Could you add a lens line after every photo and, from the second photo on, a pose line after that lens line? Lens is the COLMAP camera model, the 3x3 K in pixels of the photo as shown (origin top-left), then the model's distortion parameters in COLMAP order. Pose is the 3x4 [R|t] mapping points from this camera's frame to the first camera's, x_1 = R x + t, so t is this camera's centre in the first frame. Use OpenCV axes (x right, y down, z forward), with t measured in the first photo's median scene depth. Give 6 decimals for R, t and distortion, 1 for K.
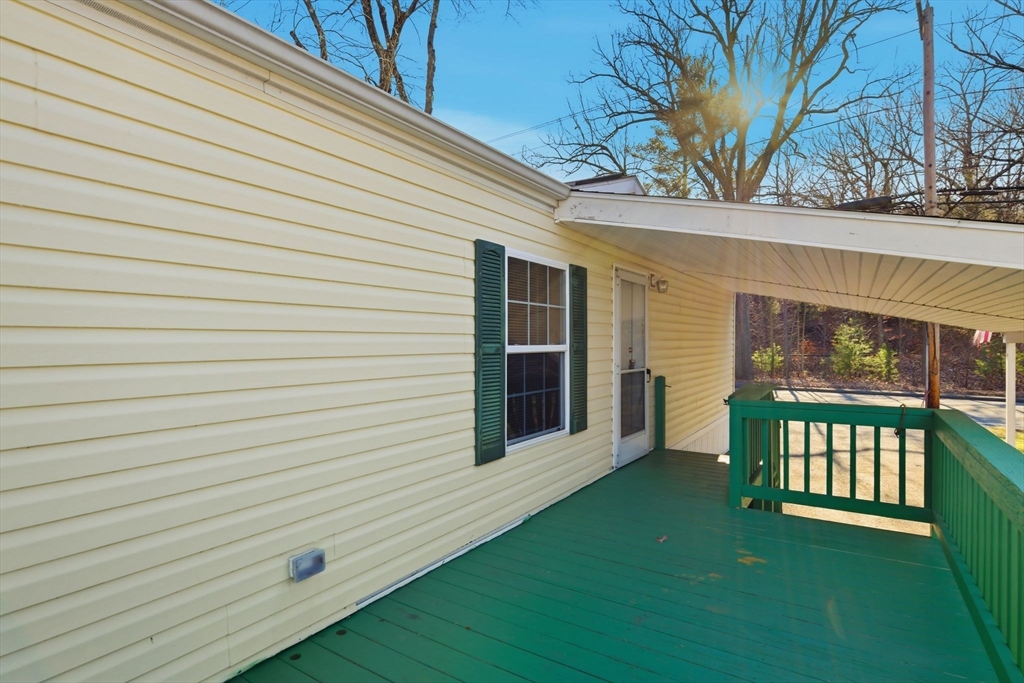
lens RADIAL K [[525.5, 0, 513.0], [0, 525.5, 335.4], [0, 0, 1]] dist [-0.000418, 0.003132]
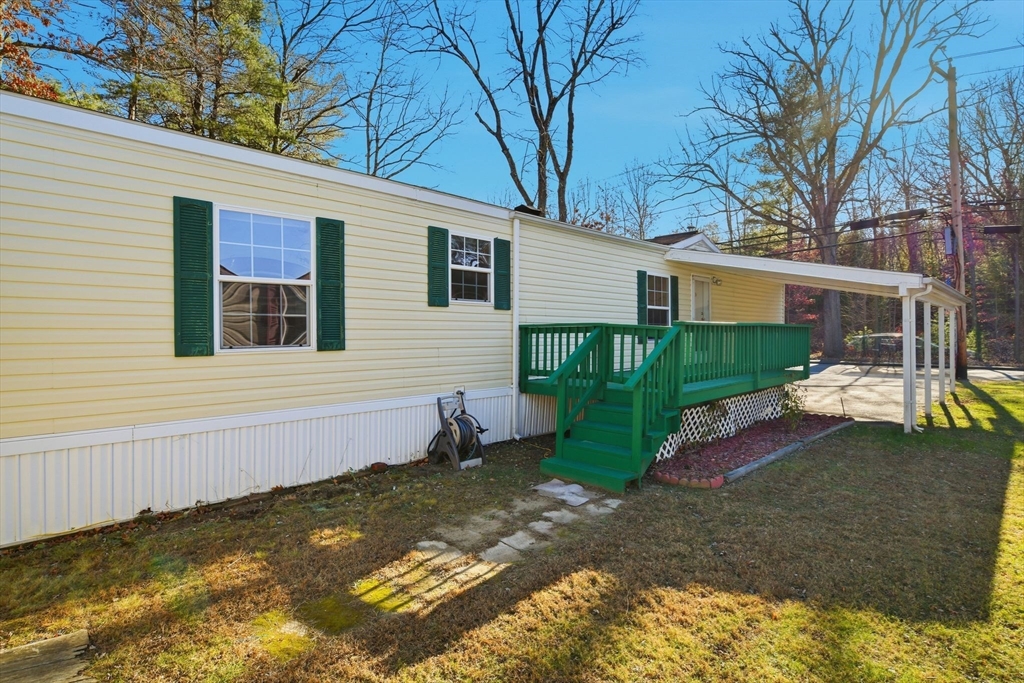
lens RADIAL K [[525.5, 0, 517.2], [0, 525.5, 336.7], [0, 0, 1]] dist [-0.000418, 0.003132]
pose [[0.980496, -0.009791, -0.196294, -0.028758], [0.011132, 0.999922, 0.005732, 0.032081], [0.196222, -0.007805, 0.980528, -0.381905]]
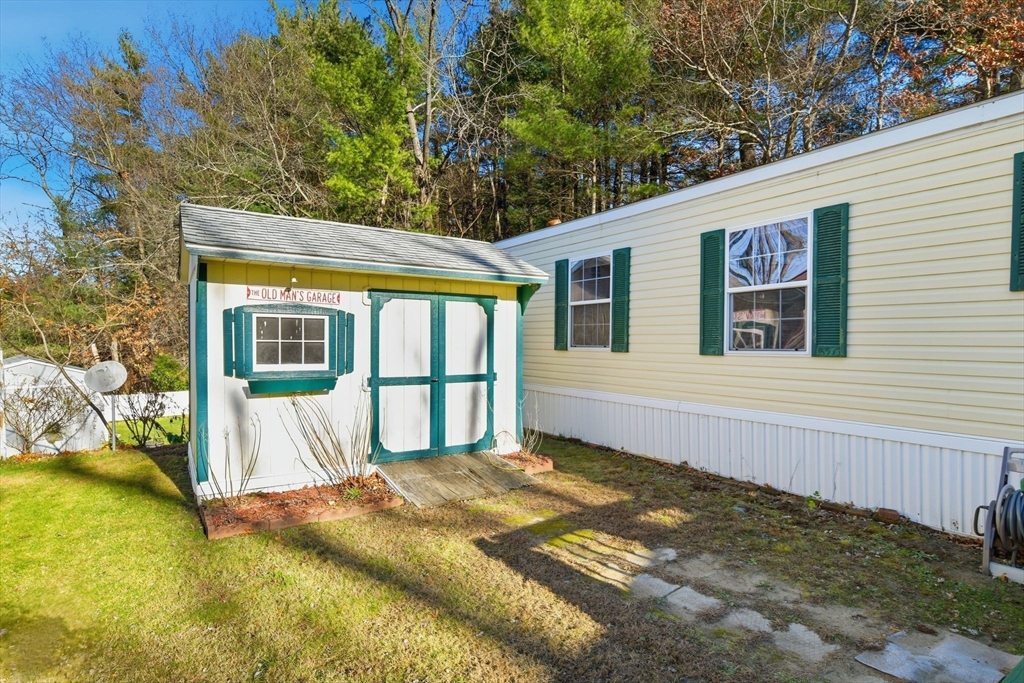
lens RADIAL K [[525.5, 0, 509.8], [0, 525.5, 351.4], [0, 0, 1]] dist [-0.000418, 0.003132]
pose [[-0.394562, 0.018021, -0.918693, 0.318322], [0.000609, 0.999813, 0.019350, 0.033431], [0.918869, 0.007076, -0.394499, 0.183686]]
